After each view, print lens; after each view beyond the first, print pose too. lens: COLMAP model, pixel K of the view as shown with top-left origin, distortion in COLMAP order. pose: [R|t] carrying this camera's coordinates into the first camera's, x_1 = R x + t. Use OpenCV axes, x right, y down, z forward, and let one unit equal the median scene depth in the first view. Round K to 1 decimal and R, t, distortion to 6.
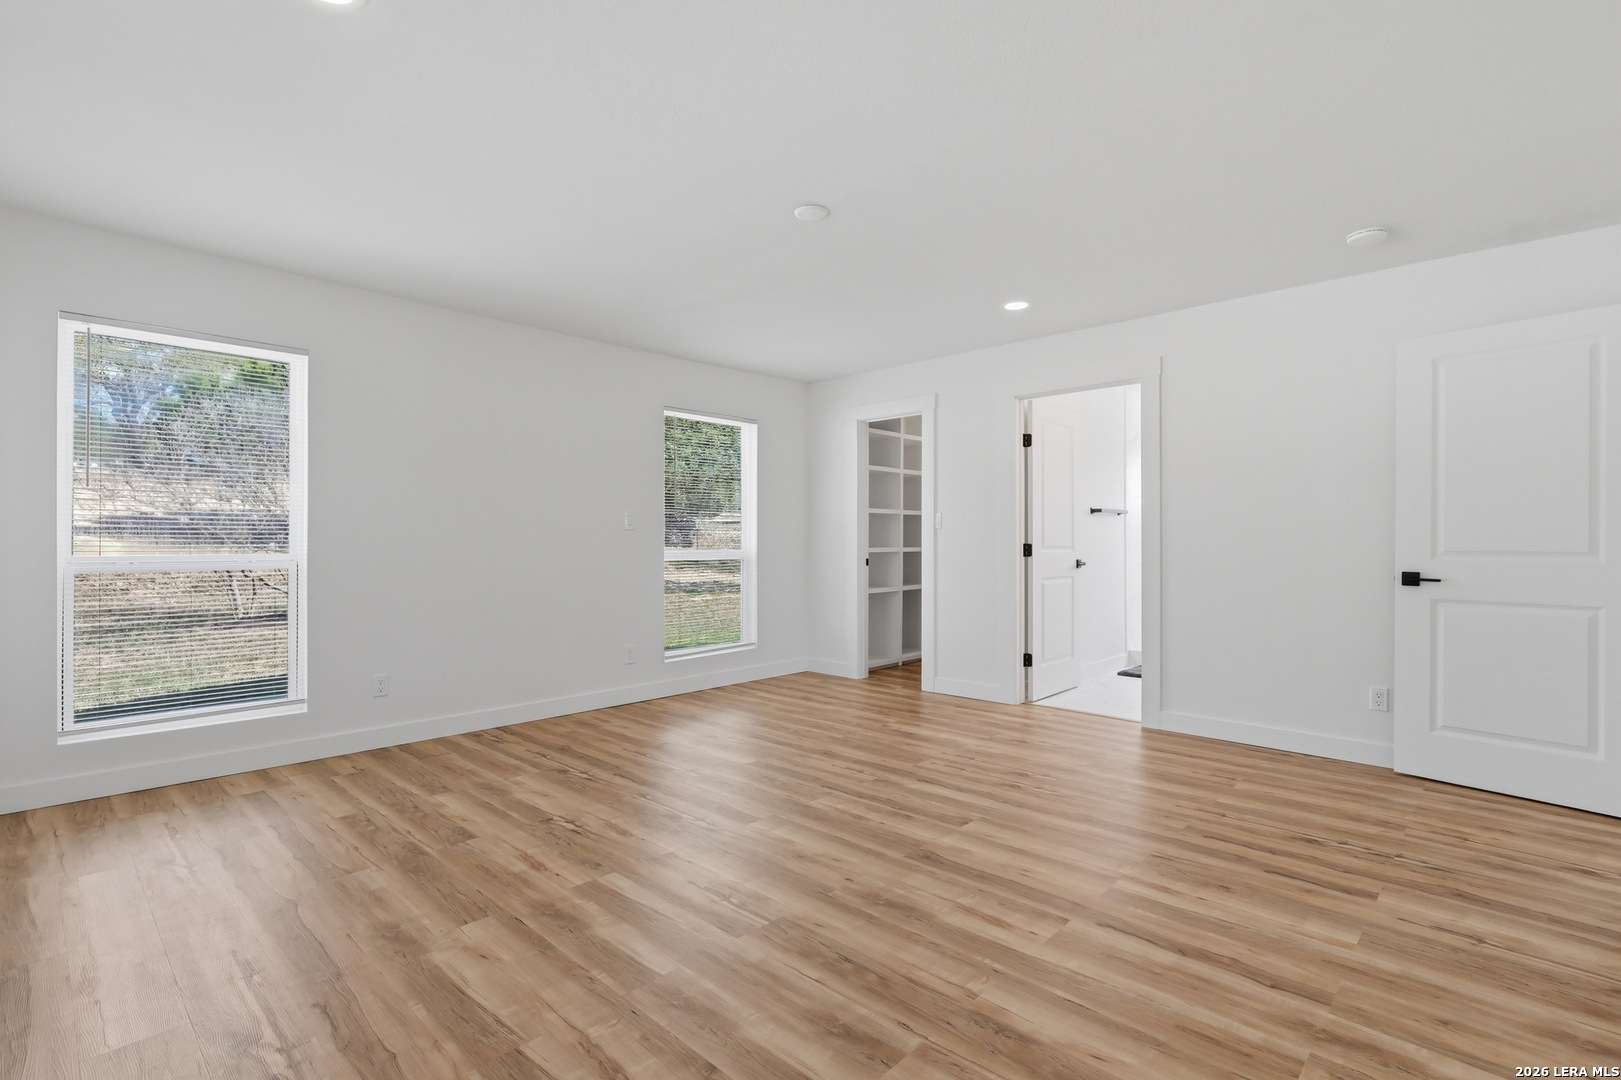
lens RADIAL K [[755.5, 0, 813.7], [0, 755.5, 542.5], [0, 0, 1]] dist [-0.003135, 0.002094]
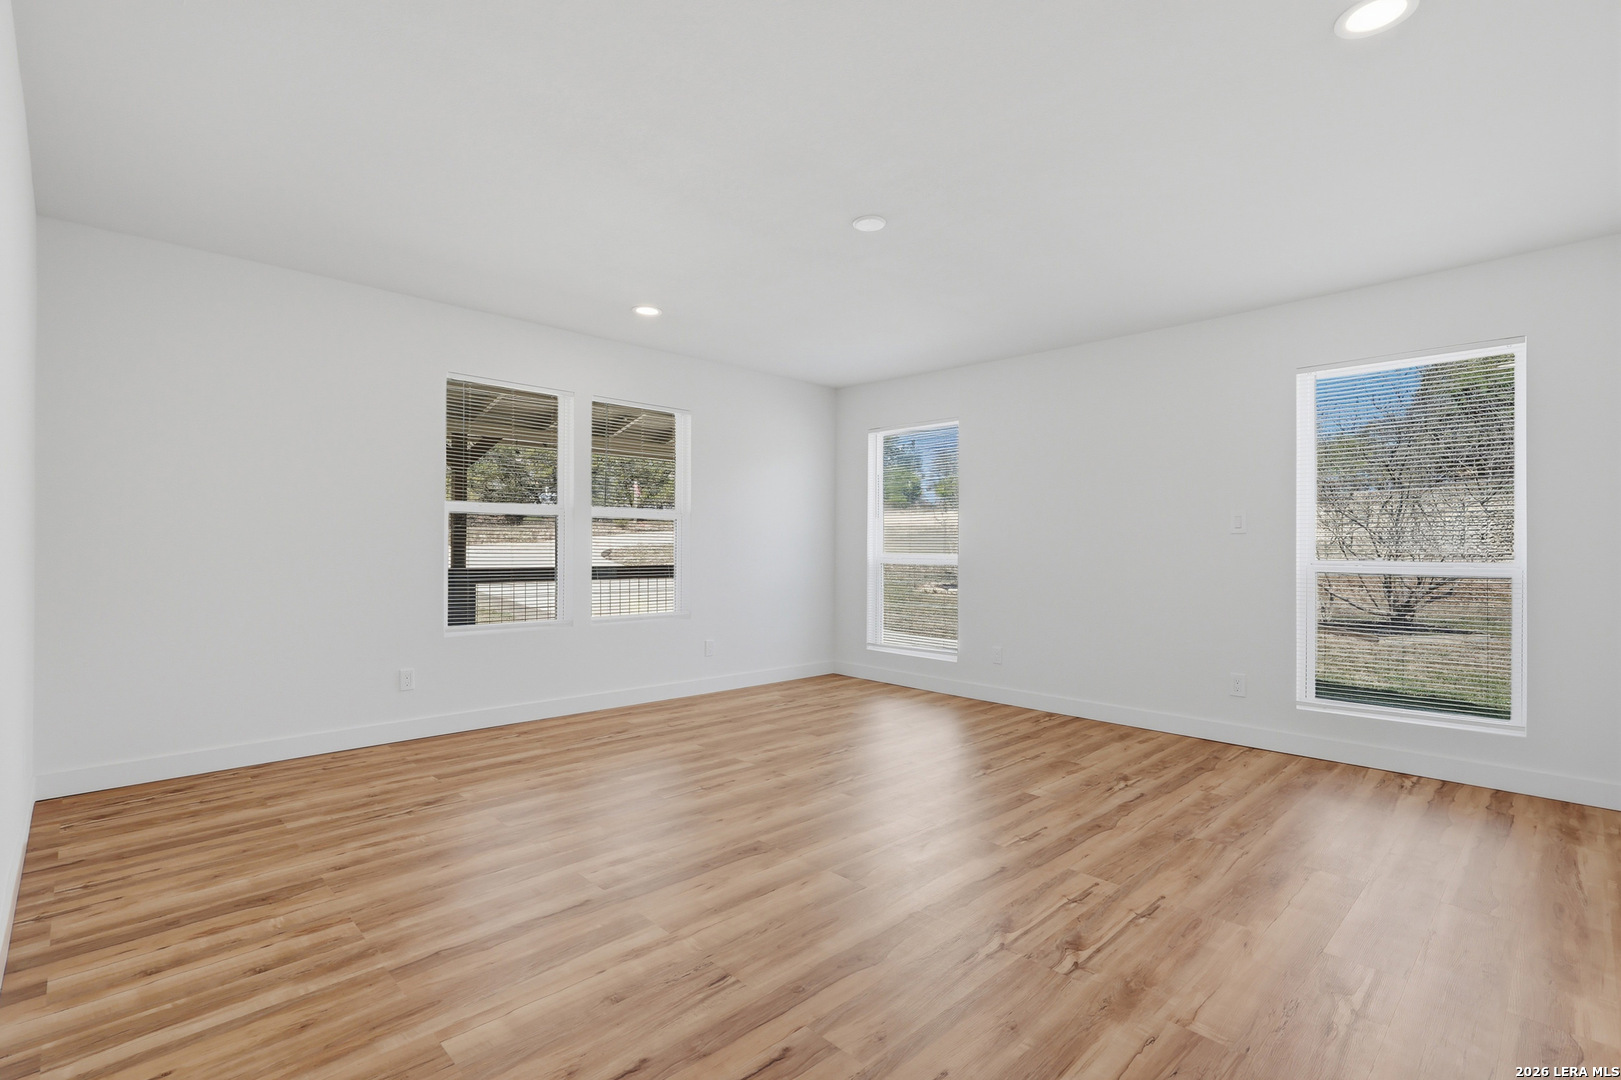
lens RADIAL K [[755.5, 0, 805.6], [0, 755.5, 545.9], [0, 0, 1]] dist [-0.003135, 0.002094]
pose [[-0.048291, -0.004960, -0.998821, 1.178862], [-0.007095, 0.999964, -0.004623, 0.007432], [0.998808, 0.006863, -0.048324, 1.117547]]
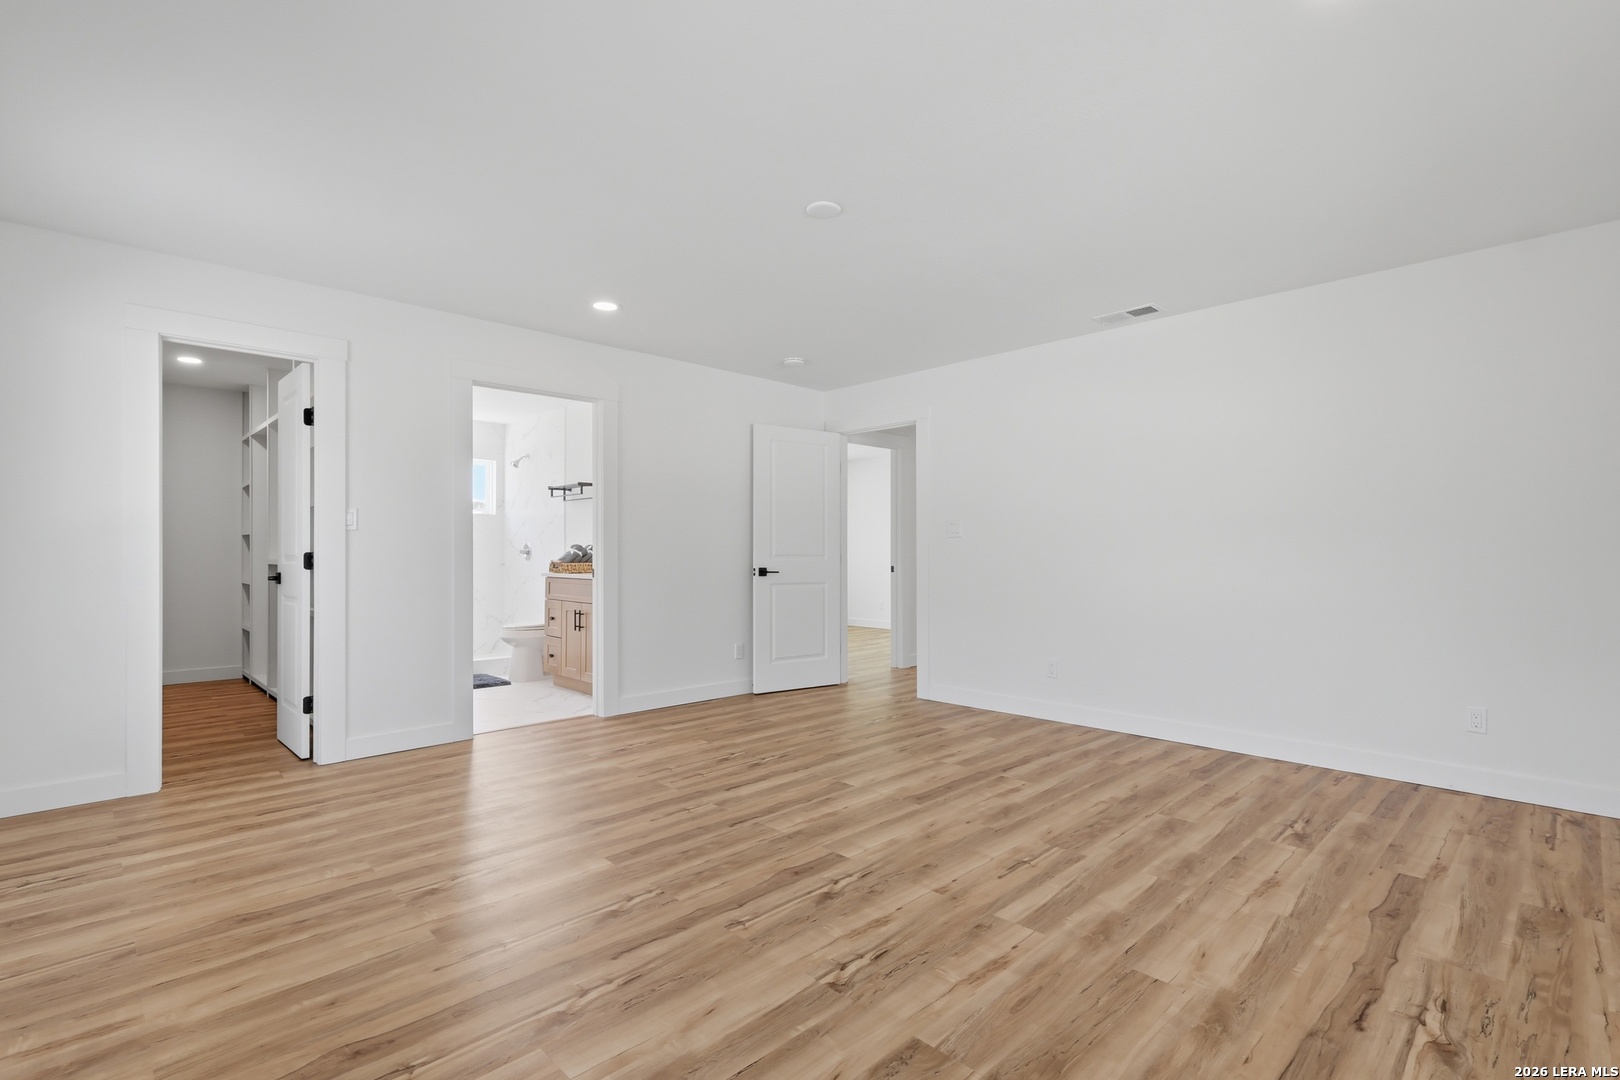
lens RADIAL K [[755.1, 0, 813.8], [0, 755.1, 535.7], [0, 0, 1]] dist [-0.003135, 0.002094]
pose [[0.038580, 0.018280, 0.999088, -1.129186], [-0.001082, 0.999833, -0.018252, -0.000060], [-0.999255, -0.000376, 0.038594, 1.128617]]
